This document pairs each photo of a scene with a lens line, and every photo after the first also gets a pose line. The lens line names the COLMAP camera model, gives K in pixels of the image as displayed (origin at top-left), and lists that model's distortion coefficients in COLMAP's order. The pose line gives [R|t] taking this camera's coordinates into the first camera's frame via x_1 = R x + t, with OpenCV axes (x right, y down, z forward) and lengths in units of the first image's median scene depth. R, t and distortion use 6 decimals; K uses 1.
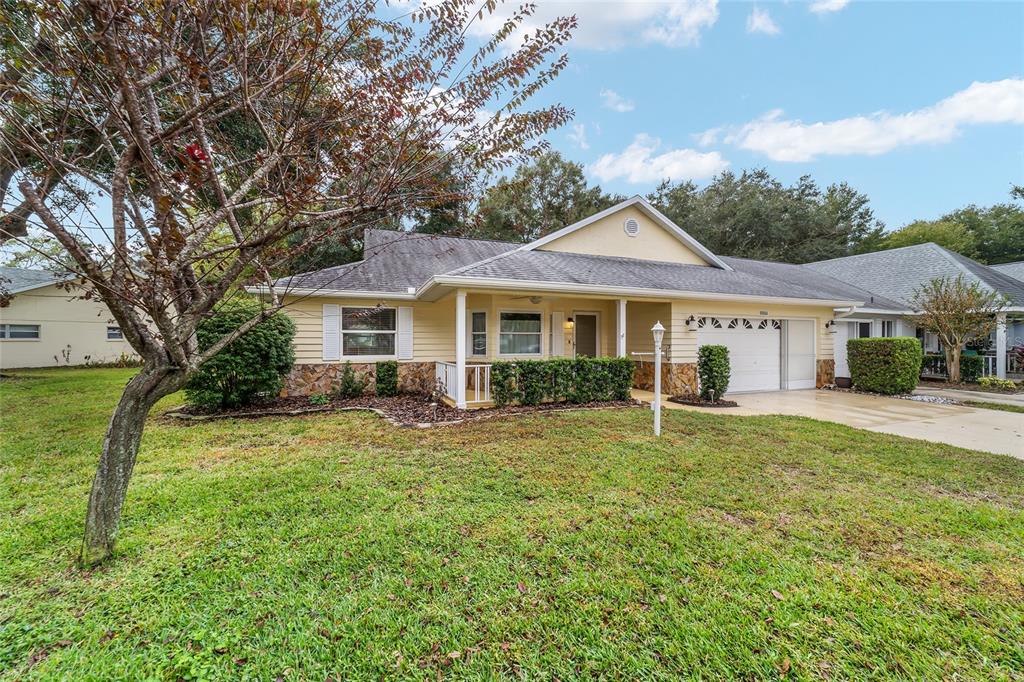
lens RADIAL K [[393.8, 0, 511.3], [0, 393.8, 338.7], [0, 0, 1]] dist [0.000561, 0.000389]
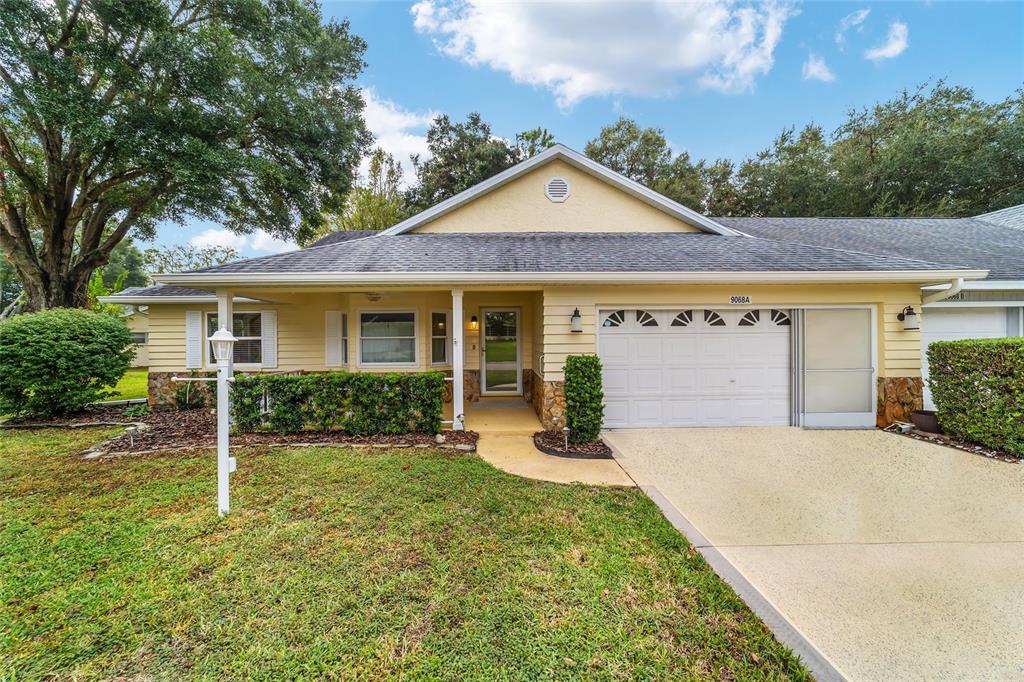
lens RADIAL K [[393.8, 0, 512.0], [0, 393.8, 340.5], [0, 0, 1]] dist [0.000561, 0.000389]
pose [[0.935715, -0.008382, -0.352659, 0.517886], [0.010700, 0.999932, 0.004623, -0.008417], [0.352596, -0.008099, 0.935741, 0.307029]]
